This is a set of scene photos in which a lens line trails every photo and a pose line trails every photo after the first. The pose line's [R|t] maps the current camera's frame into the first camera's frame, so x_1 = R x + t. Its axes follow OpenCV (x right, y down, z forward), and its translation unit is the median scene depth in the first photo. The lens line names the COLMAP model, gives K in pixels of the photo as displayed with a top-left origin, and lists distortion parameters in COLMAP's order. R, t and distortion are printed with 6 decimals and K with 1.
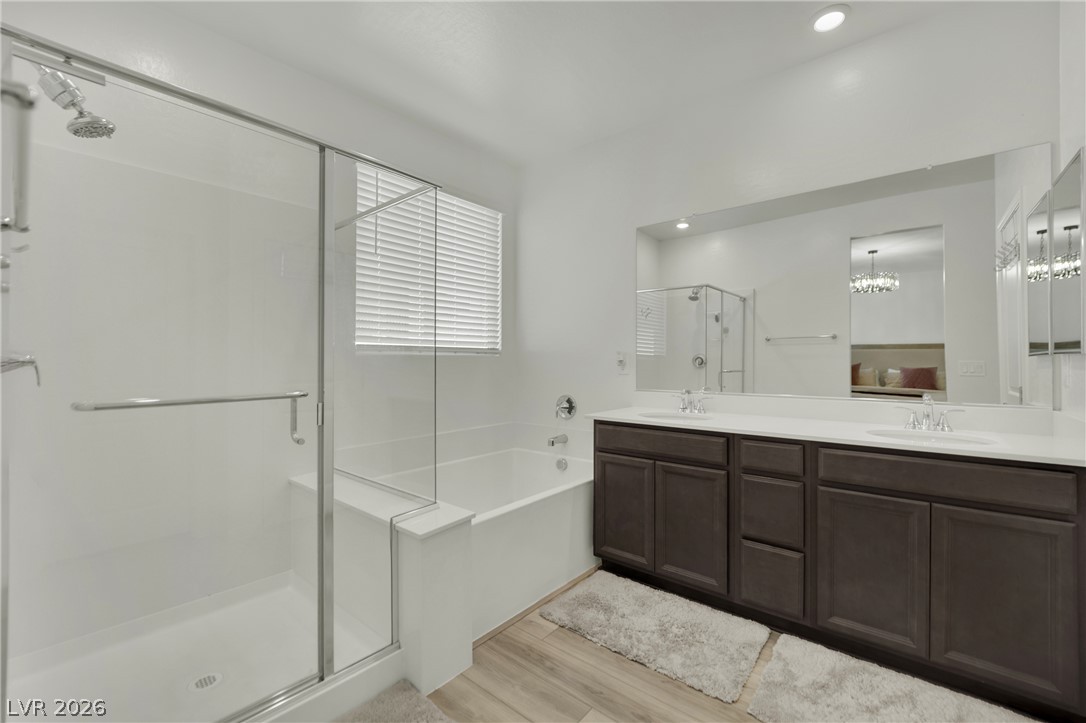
lens RADIAL K [[448.6, 0, 543.8], [0, 448.6, 359.6], [0, 0, 1]] dist [-0.012218, 0.000332]
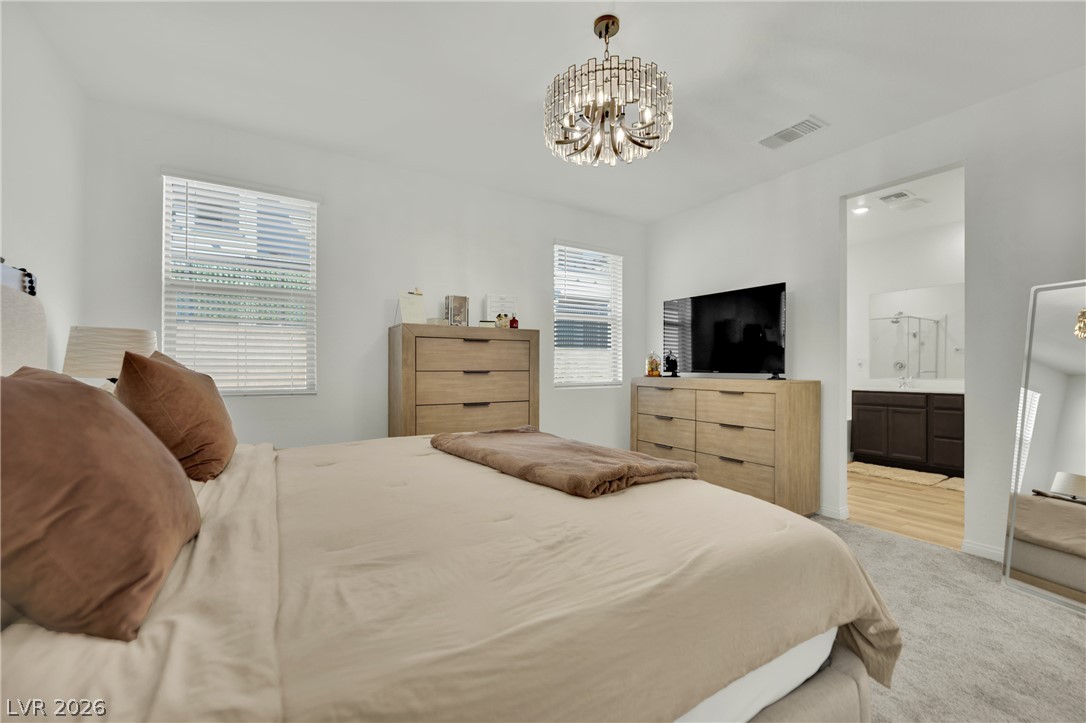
lens RADIAL K [[448.6, 0, 543.5], [0, 448.6, 365.6], [0, 0, 1]] dist [-0.012218, 0.000332]
pose [[0.951824, -0.002777, -0.306633, -0.663877], [0.001366, 0.999987, -0.004817, 0.022680], [0.306642, 0.004166, 0.951816, -1.549942]]
